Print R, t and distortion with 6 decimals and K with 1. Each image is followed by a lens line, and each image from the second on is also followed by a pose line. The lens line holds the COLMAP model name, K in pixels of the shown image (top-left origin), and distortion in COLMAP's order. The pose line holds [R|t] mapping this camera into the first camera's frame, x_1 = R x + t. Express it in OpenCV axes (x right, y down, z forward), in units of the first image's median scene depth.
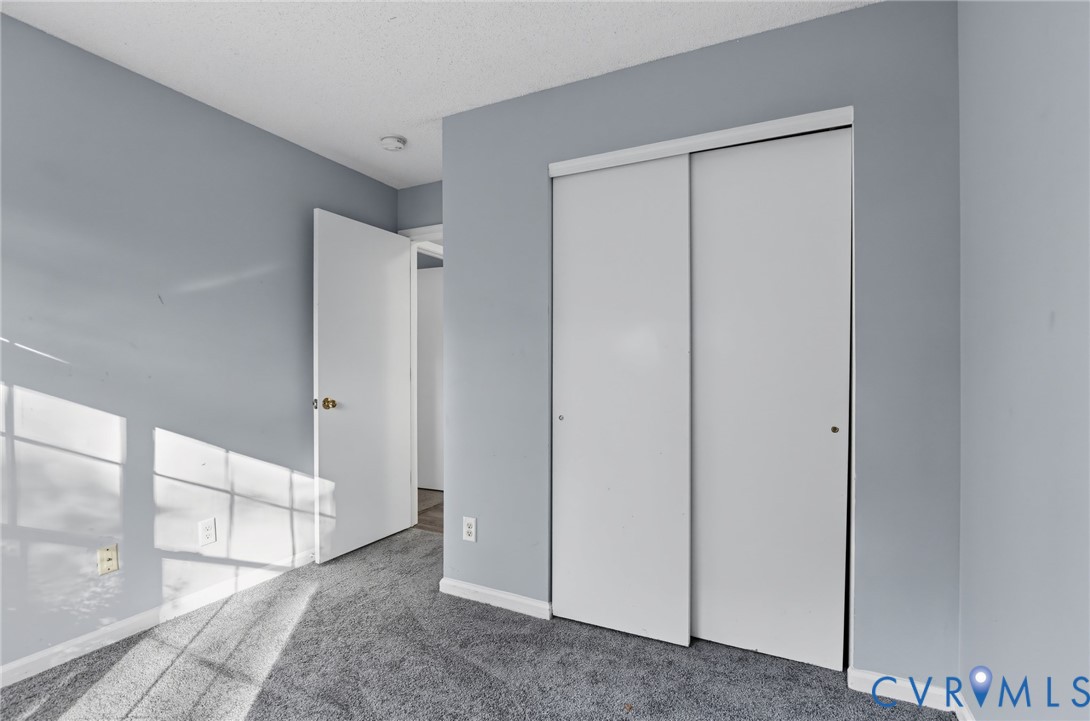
lens RADIAL K [[503.7, 0, 544.2], [0, 503.7, 364.7], [0, 0, 1]] dist [-0.005733, -0.000734]
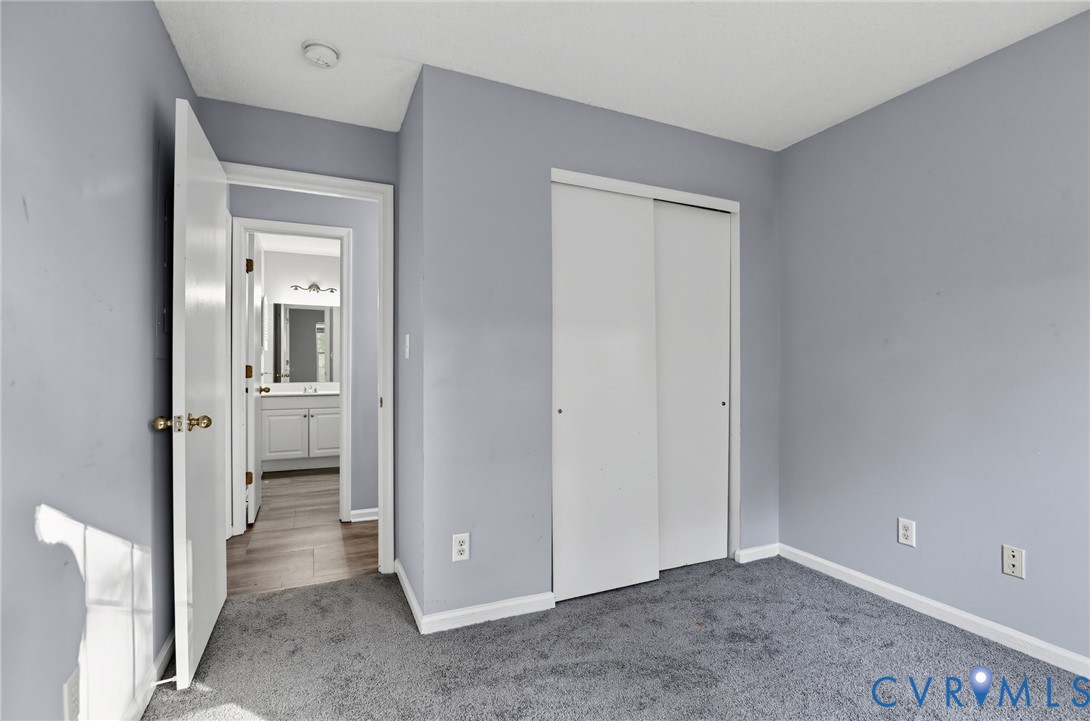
lens RADIAL K [[503.7, 0, 542.4], [0, 503.7, 361.0], [0, 0, 1]] dist [-0.005733, -0.000734]
pose [[0.636605, 0.008459, 0.771143, -0.801811], [-0.001816, 0.999954, -0.009470, 0.009508], [-0.771188, 0.004628, 0.636591, 0.353515]]
